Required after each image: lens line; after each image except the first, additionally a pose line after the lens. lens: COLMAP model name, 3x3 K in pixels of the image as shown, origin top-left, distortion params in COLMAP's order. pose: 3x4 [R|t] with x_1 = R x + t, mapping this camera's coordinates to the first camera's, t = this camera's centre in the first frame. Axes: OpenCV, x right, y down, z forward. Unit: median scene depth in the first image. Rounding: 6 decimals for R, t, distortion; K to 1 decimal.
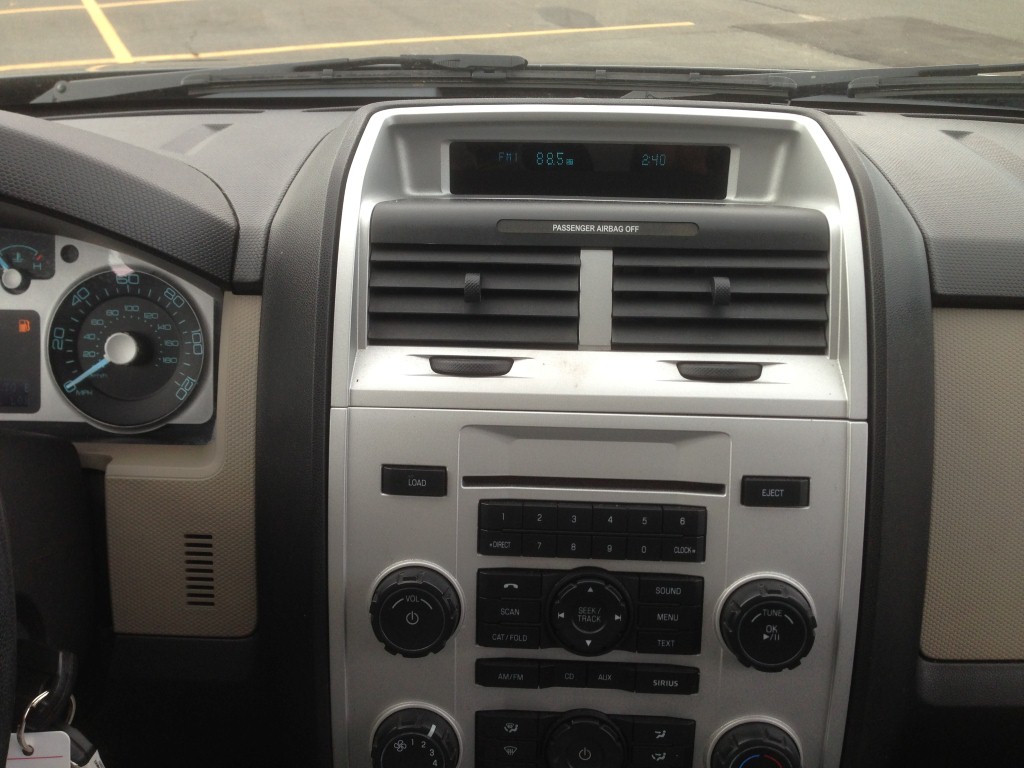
lens RADIAL K [[932.8, 0, 512.0], [0, 932.8, 384.0], [0, 0, 1]] dist [0.122322, -0.206238]
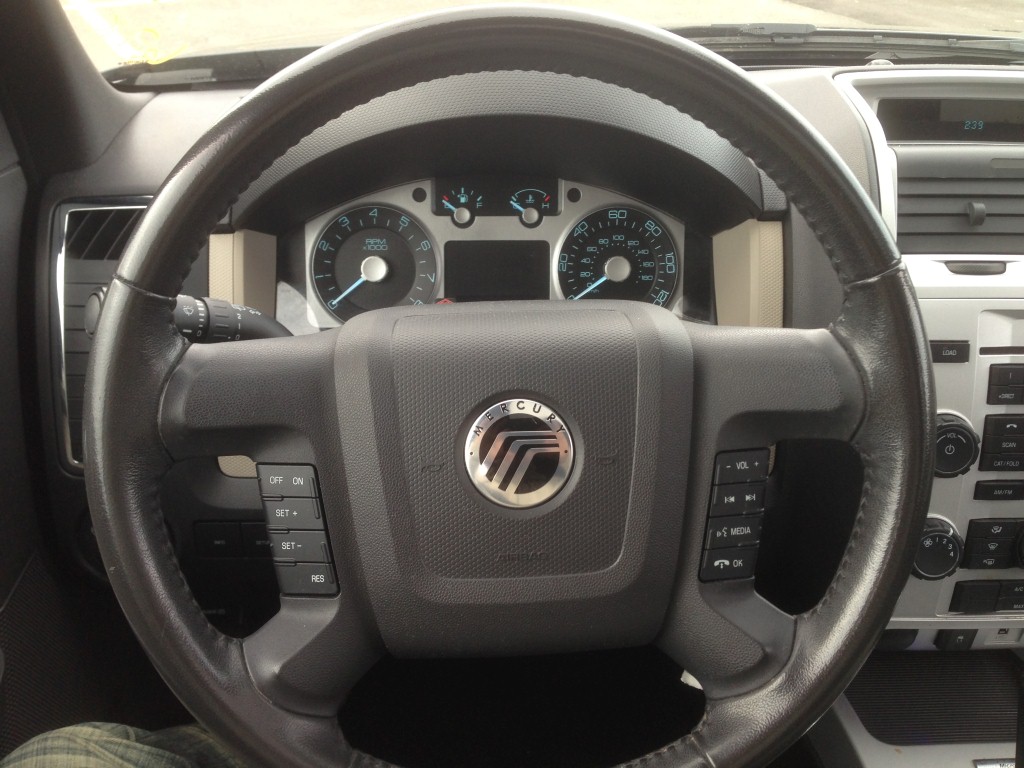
lens RADIAL K [[932.8, 0, 512.0], [0, 932.8, 384.0], [0, 0, 1]] dist [0.122322, -0.206238]
pose [[0.997069, -0.027130, 0.071536, -0.647248], [0.023430, 0.998368, 0.052072, 0.048856], [-0.072832, -0.050243, 0.996078, -0.263157]]
